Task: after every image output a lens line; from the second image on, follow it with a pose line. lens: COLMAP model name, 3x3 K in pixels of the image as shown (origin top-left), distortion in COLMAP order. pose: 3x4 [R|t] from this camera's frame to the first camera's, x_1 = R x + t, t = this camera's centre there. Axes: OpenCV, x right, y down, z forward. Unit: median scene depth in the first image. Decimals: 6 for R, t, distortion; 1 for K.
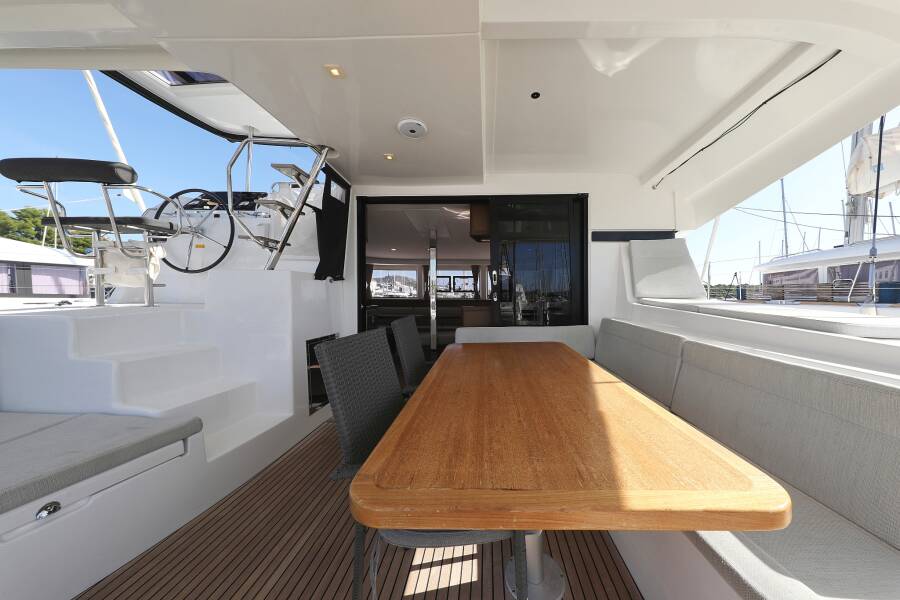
lens RADIAL K [[283.5, 0, 449.2], [0, 283.5, 304.9], [0, 0, 1]] dist [0.004572, -0.000309]
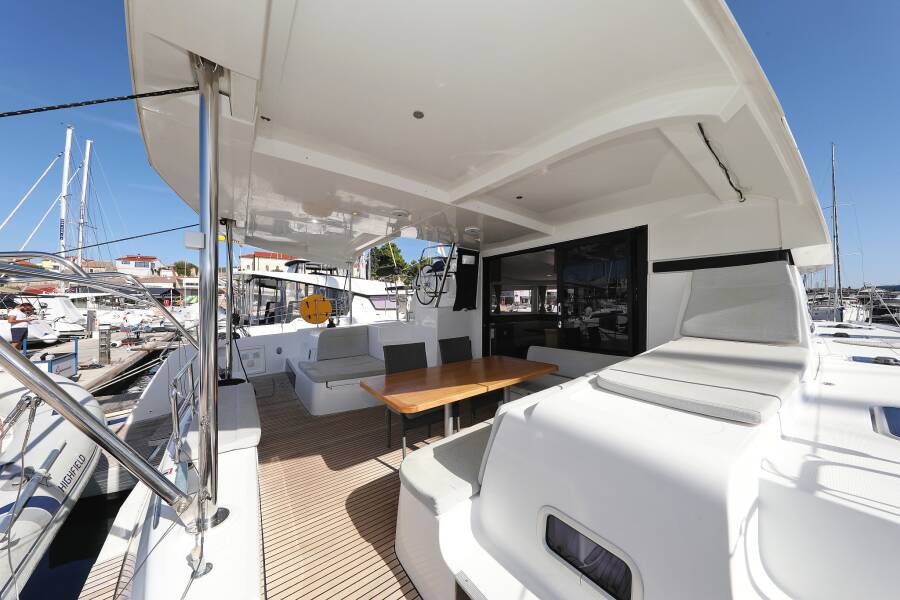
lens RADIAL K [[283.5, 0, 452.8], [0, 283.5, 296.9], [0, 0, 1]] dist [0.004572, -0.000309]
pose [[0.626626, -0.020093, -0.779061, 0.839004], [-0.008840, 0.999420, -0.032886, -0.102930], [0.779270, 0.027494, 0.626085, -0.147760]]
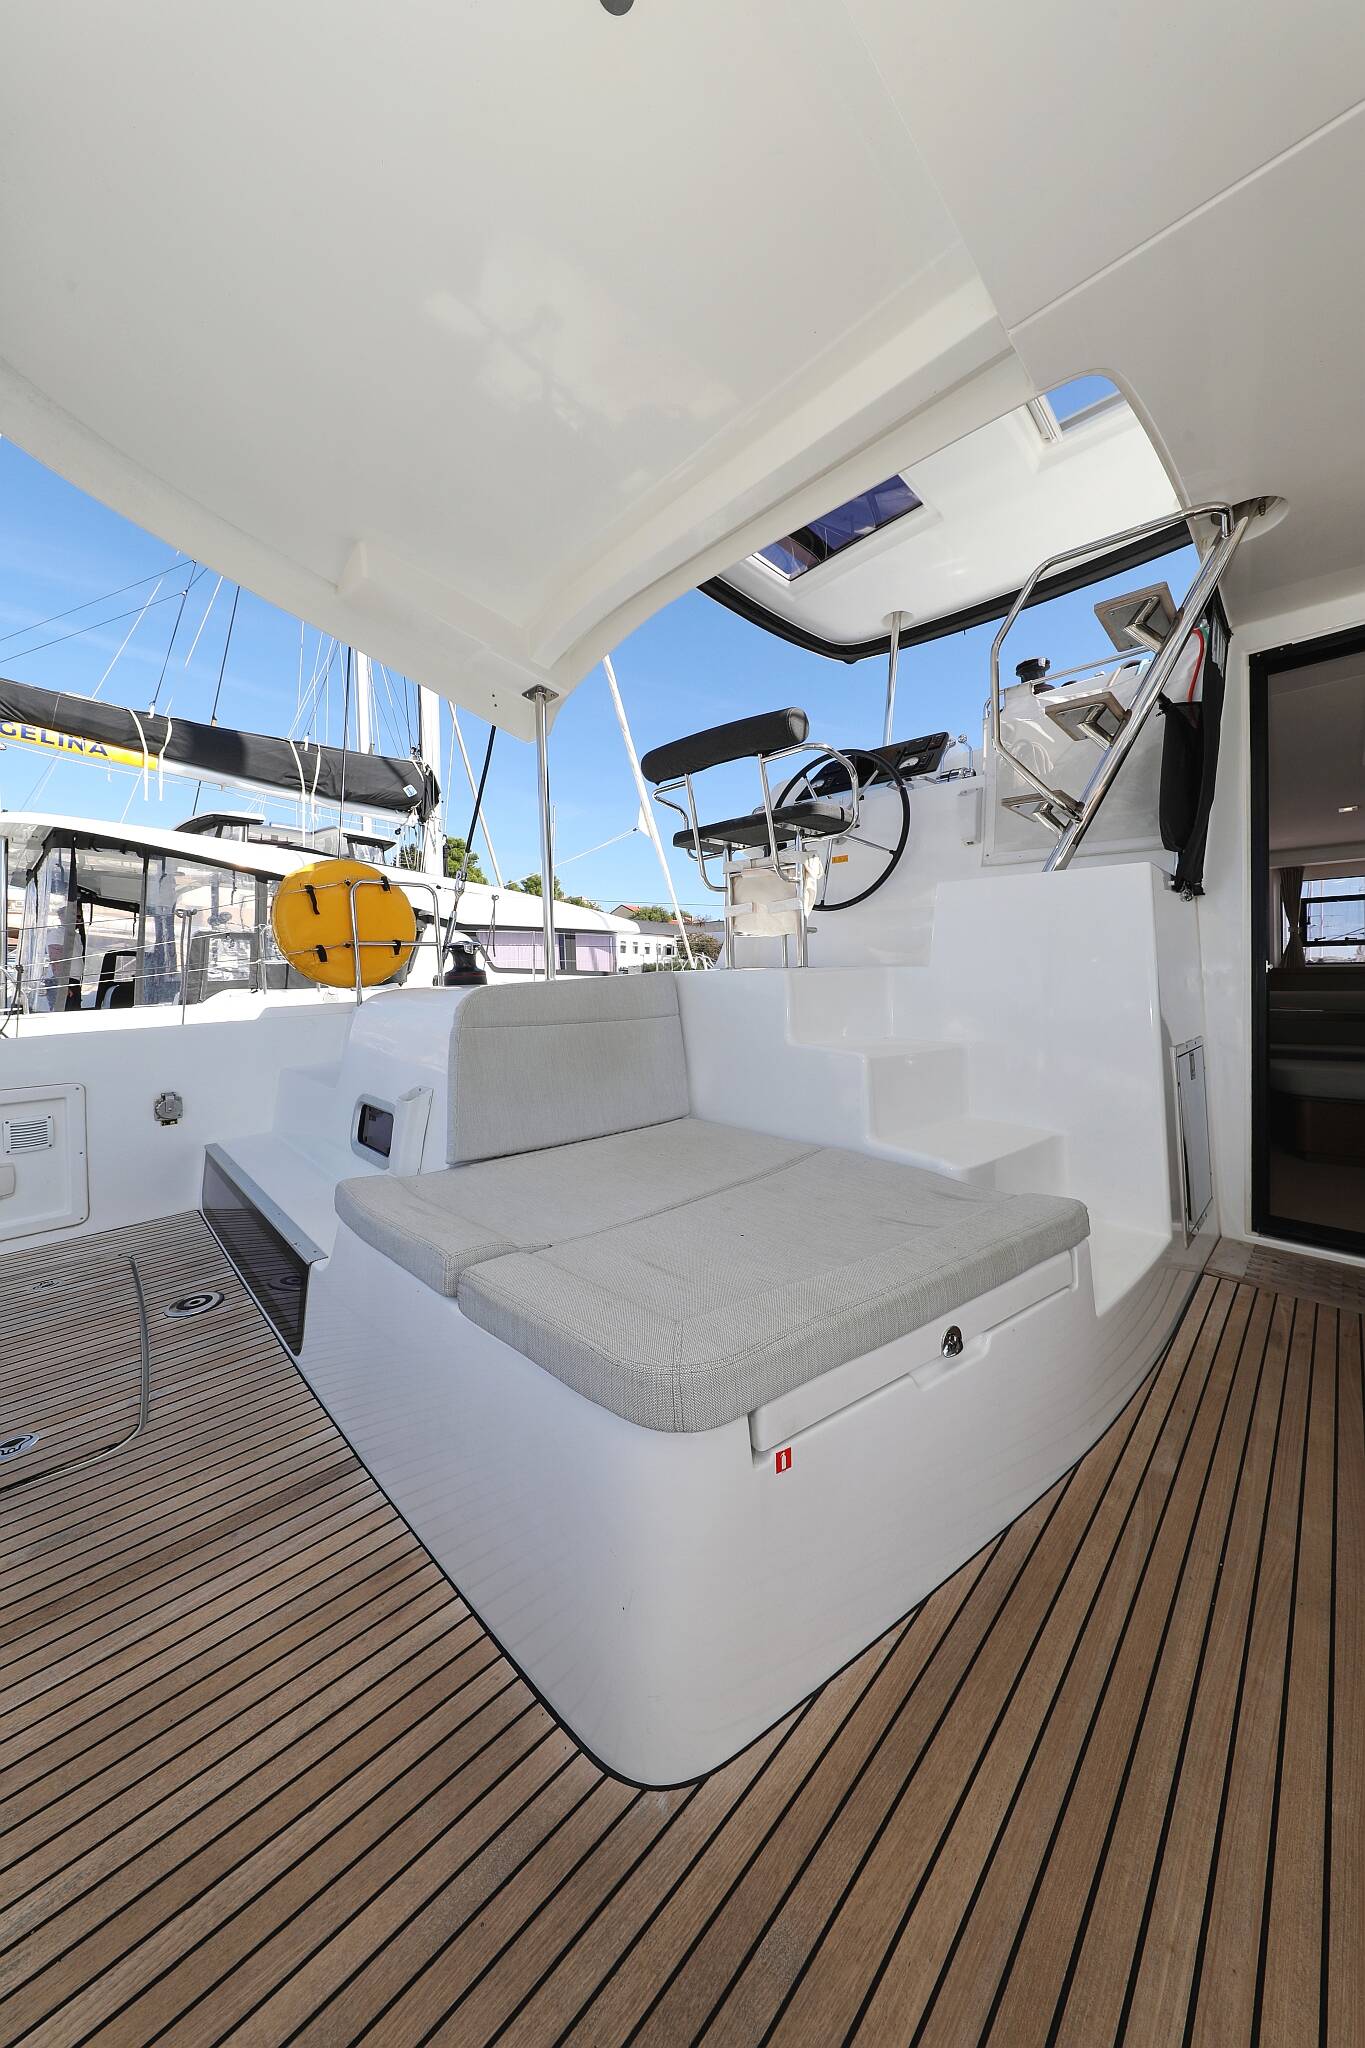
lens RADIAL K [[645.0, 0, 739.5], [0, 645.0, 983.7], [0, 0, 1]] dist [0.004572, -0.000309]
pose [[0.764172, 0.002476, -0.645008, -0.291596], [-0.012941, 0.999850, -0.011493, 0.042967], [0.644883, 0.017130, 0.764089, -0.019958]]
